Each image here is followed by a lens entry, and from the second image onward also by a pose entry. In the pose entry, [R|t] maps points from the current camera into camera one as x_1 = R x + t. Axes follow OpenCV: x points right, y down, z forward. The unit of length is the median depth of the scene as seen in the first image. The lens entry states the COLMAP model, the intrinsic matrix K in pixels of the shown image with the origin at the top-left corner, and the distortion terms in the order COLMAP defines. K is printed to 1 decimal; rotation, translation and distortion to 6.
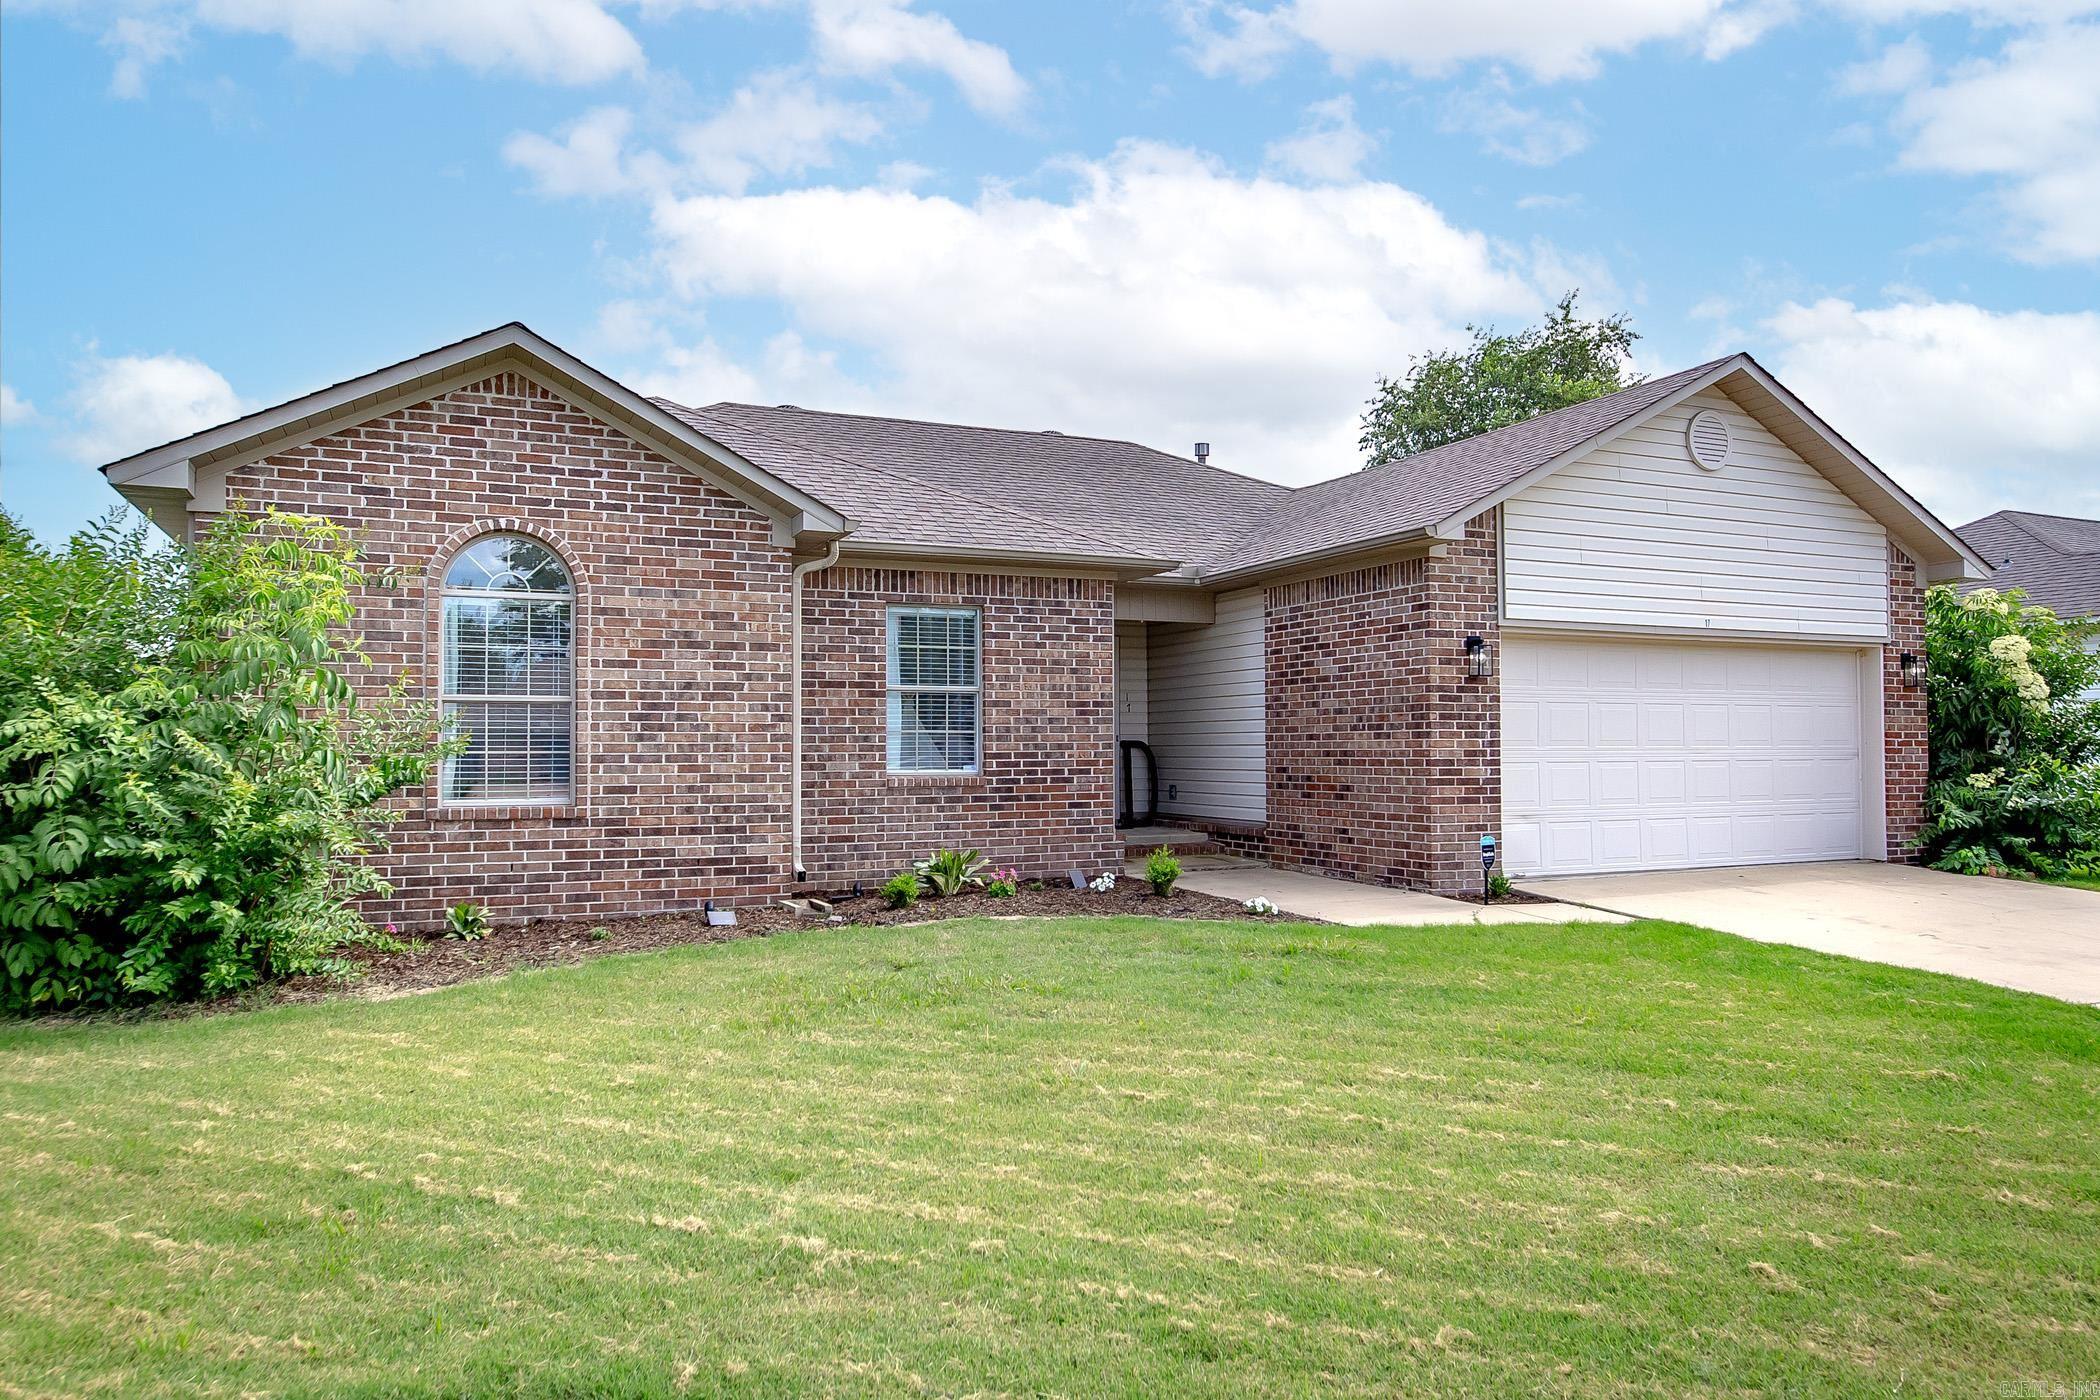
lens RADIAL K [[1366.8, 0, 1060.3], [0, 1366.8, 709.0], [0, 0, 1]] dist [-0.002449, -0.001180]
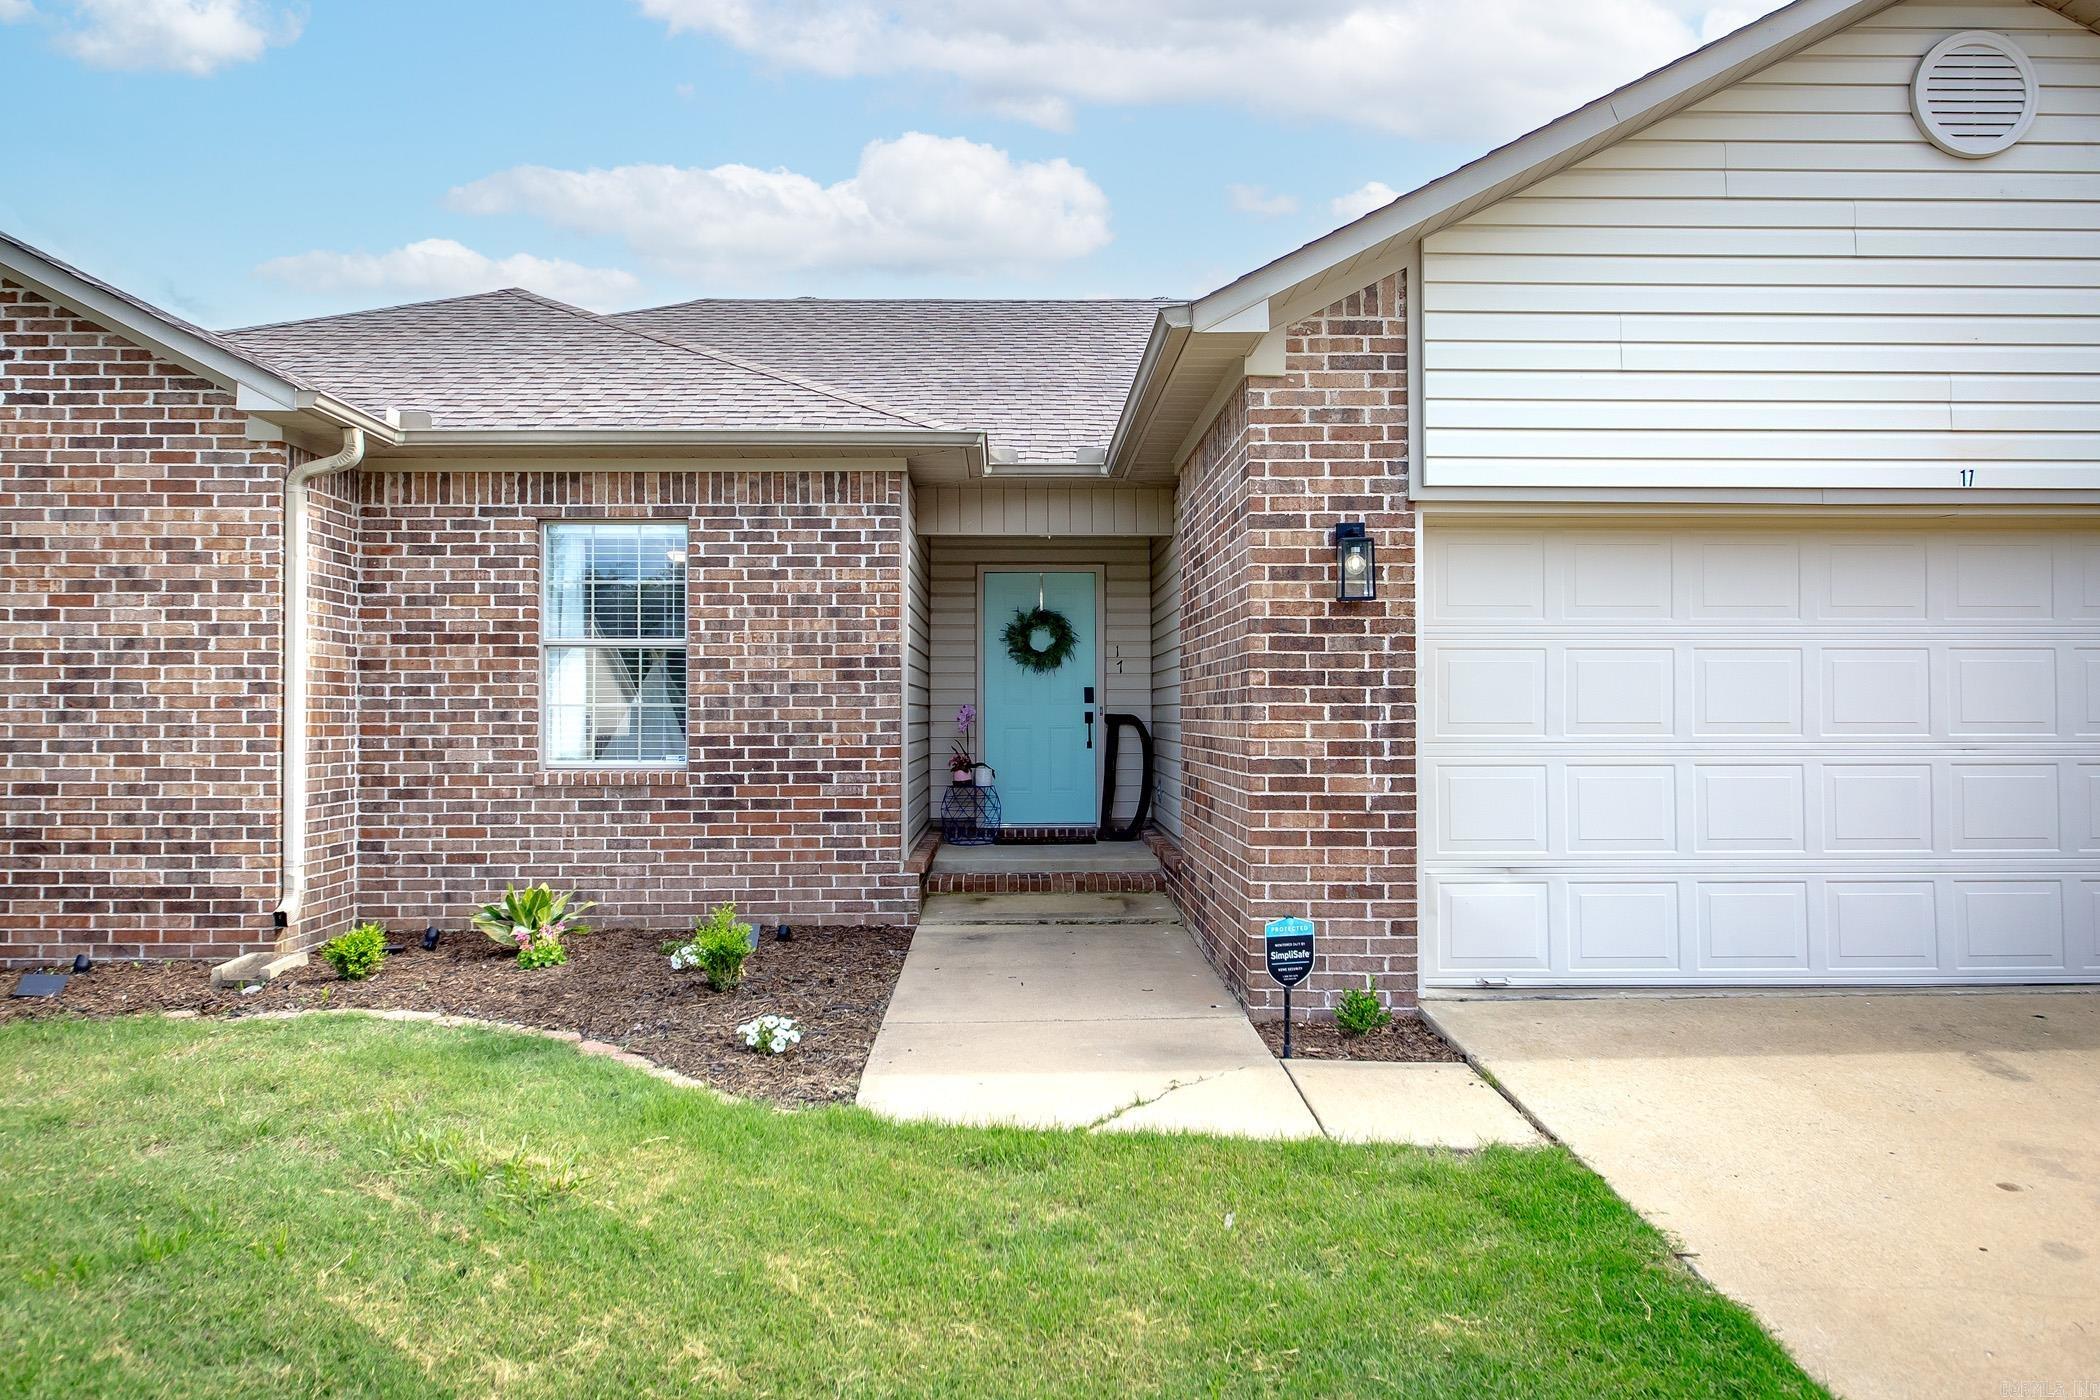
lens RADIAL K [[1388.9, 0, 1050.4], [0, 1388.9, 681.1], [0, 0, 1]] dist [-0.001851, -0.000218]
pose [[0.920742, -0.006401, -0.390120, 0.403136], [0.009823, 0.999929, 0.006777, 0.001997], [0.390049, -0.010072, 0.920739, 0.468748]]
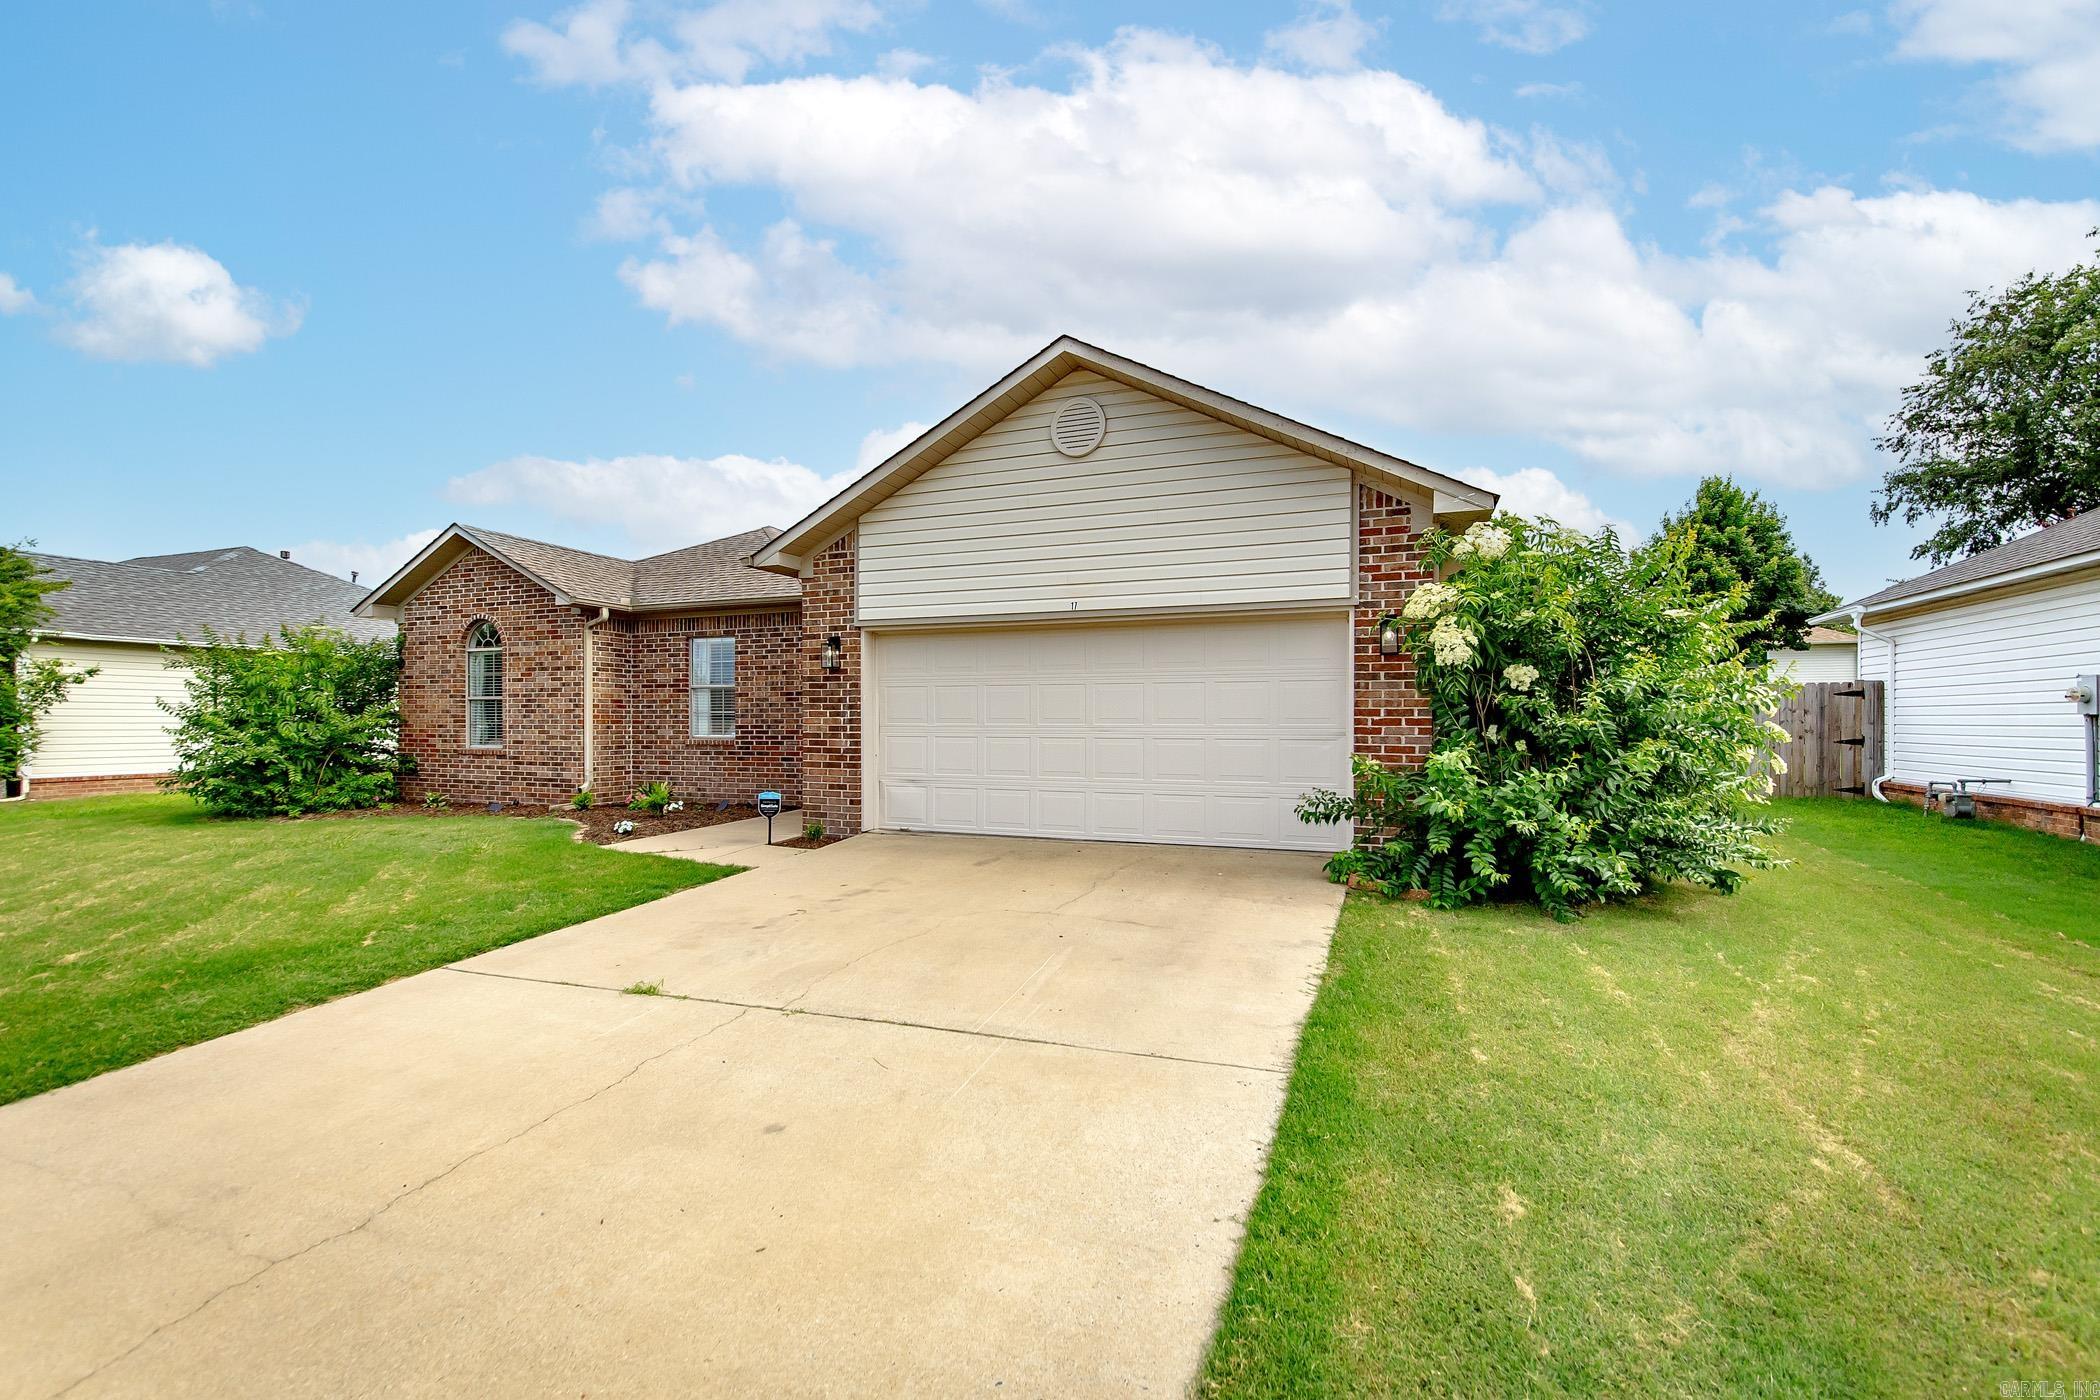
lens RADIAL K [[897.3, 0, 1051.8], [0, 897.3, 719.7], [0, 0, 1]] dist [0.002152, 0.001346]
pose [[0.698411, 0.003673, -0.715688, 1.041933], [0.018146, 0.999574, 0.022838, 0.008592], [0.715467, -0.028937, 0.698047, 0.558942]]
